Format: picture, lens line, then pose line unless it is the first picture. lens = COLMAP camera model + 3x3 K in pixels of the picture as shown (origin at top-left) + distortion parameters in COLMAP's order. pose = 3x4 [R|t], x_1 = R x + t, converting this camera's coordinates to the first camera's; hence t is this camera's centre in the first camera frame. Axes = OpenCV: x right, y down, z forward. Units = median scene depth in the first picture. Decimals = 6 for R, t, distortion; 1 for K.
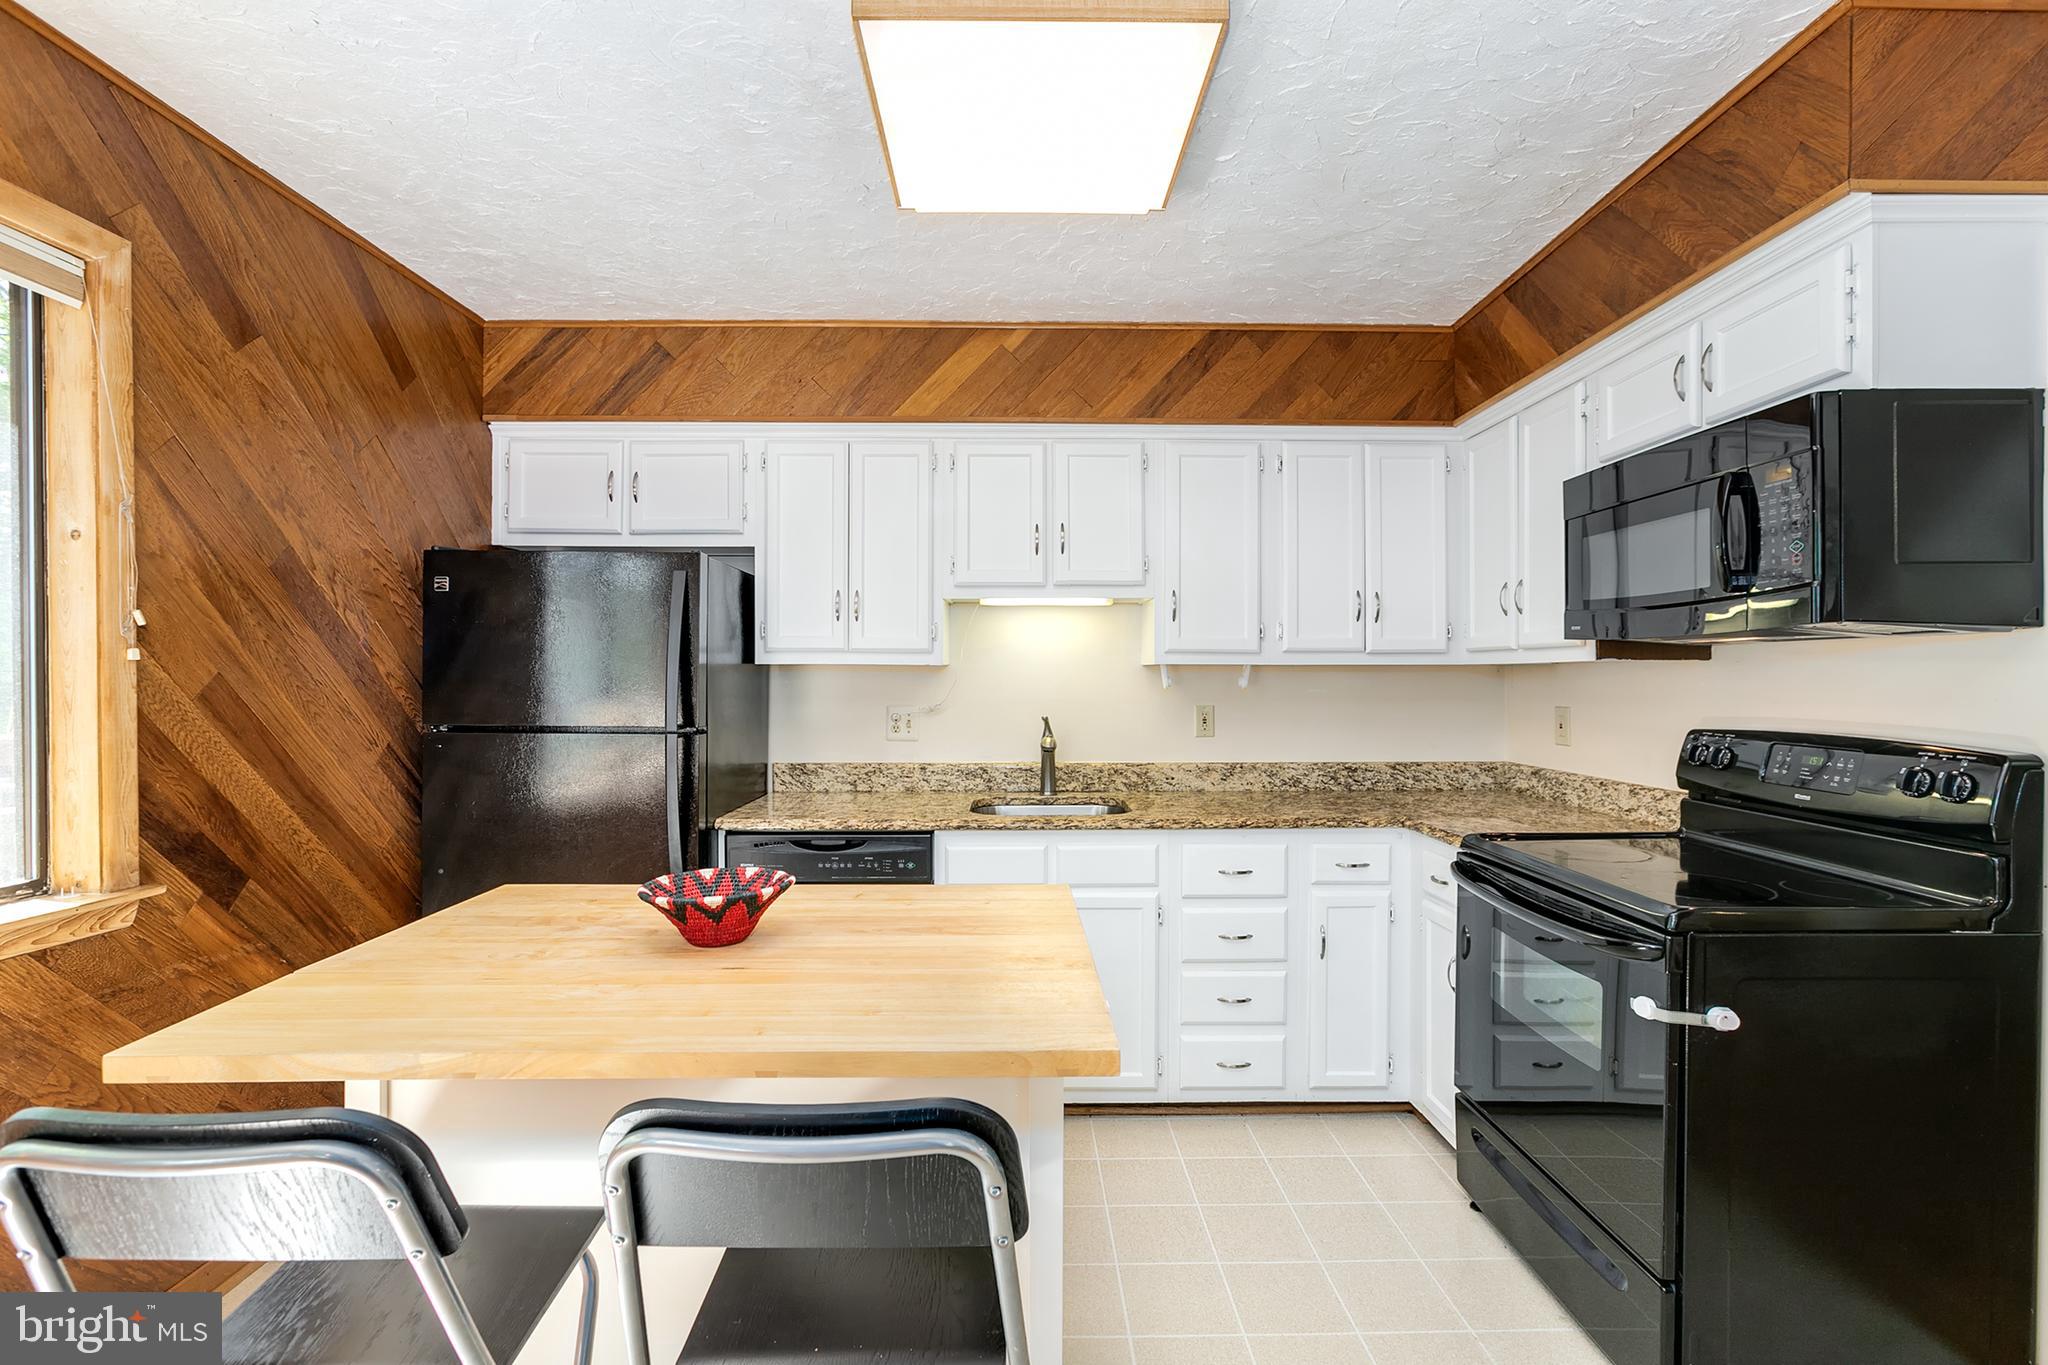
lens RADIAL K [[922.7, 0, 1030.7], [0, 922.7, 681.5], [0, 0, 1]] dist [-0.037804, 0.018730]
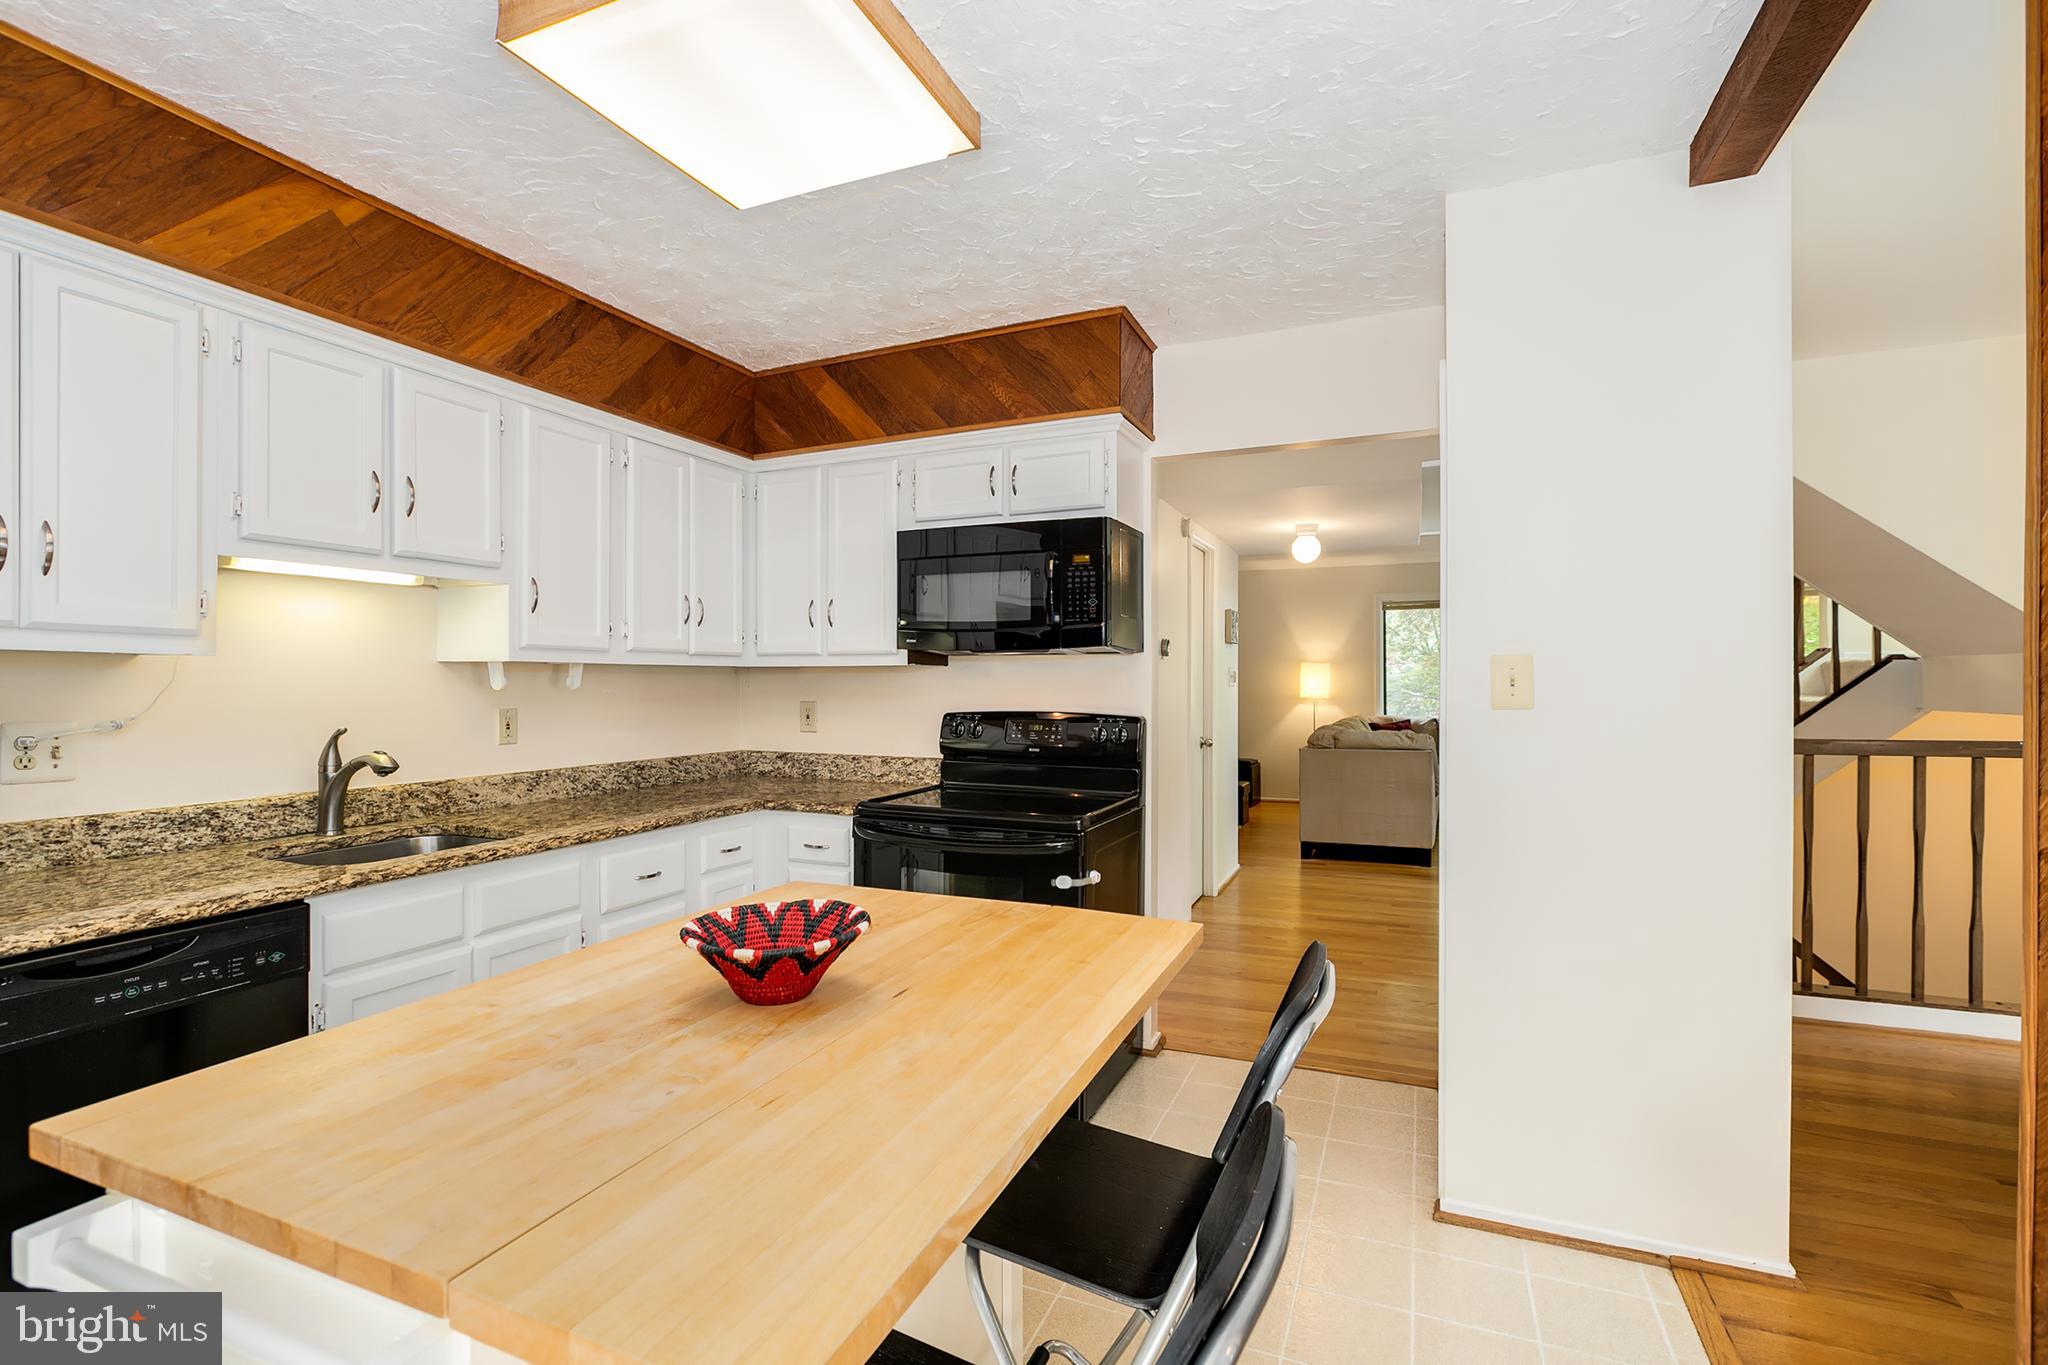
lens RADIAL K [[922.7, 0, 1030.7], [0, 922.7, 681.5], [0, 0, 1]] dist [-0.037804, 0.018730]
pose [[0.403033, 0.000703, 0.915185, -0.469186], [0.002896, 0.999994, -0.002043, 0.004075], [-0.915181, 0.003473, 0.403028, 0.221348]]
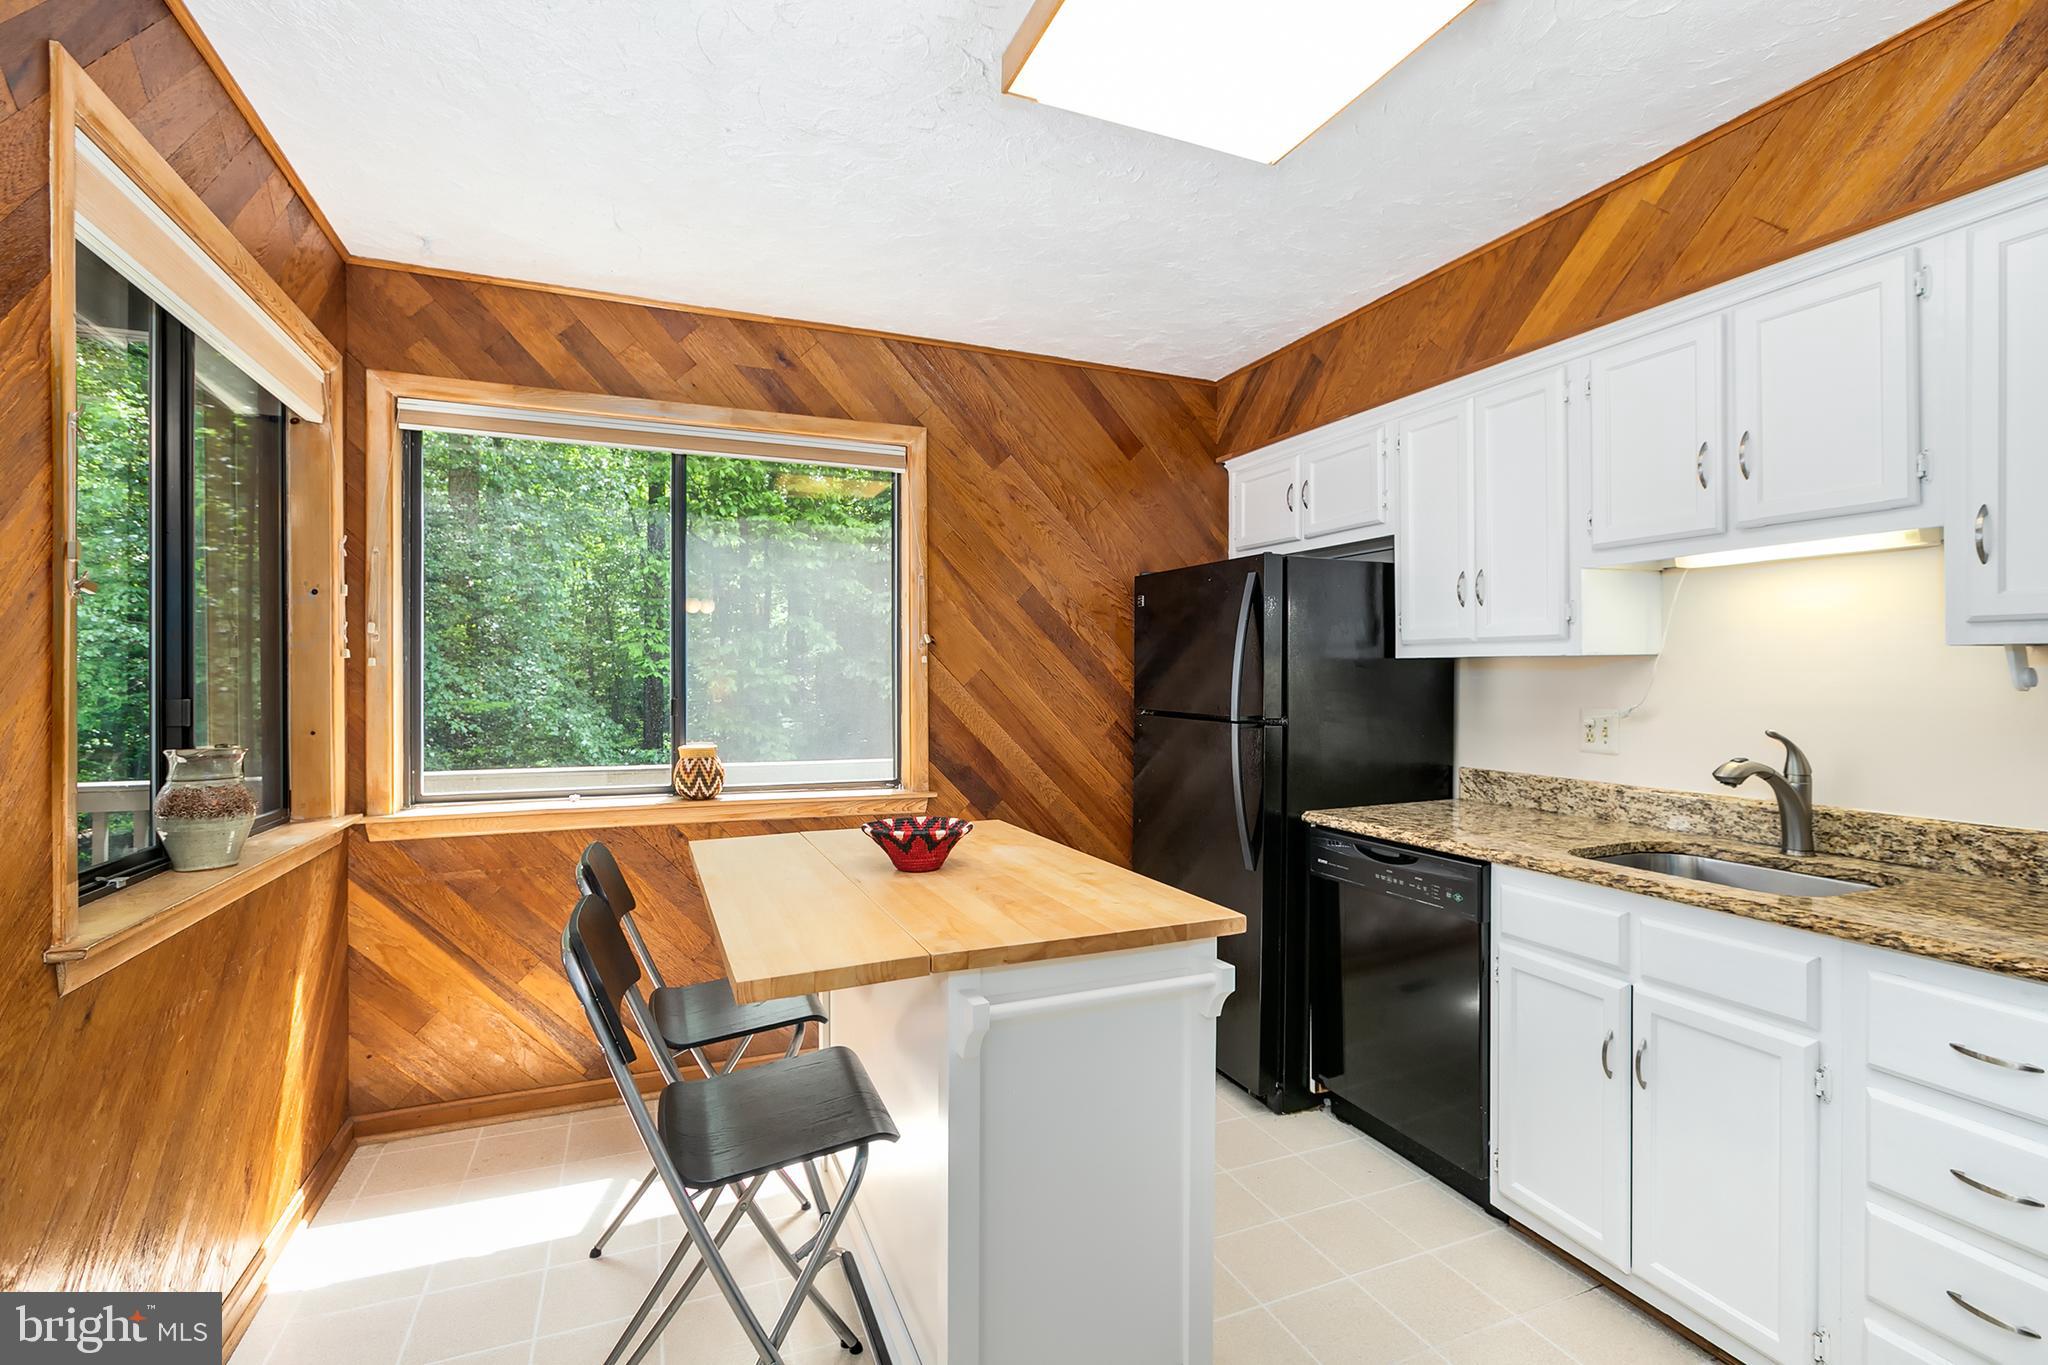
lens RADIAL K [[922.7, 0, 1030.7], [0, 922.7, 681.5], [0, 0, 1]] dist [-0.037804, 0.018730]
pose [[0.369238, 0.005077, -0.929321, 0.453136], [-0.003884, 0.999985, 0.003920, 0.003162], [0.929327, 0.002162, 0.369253, 0.312005]]
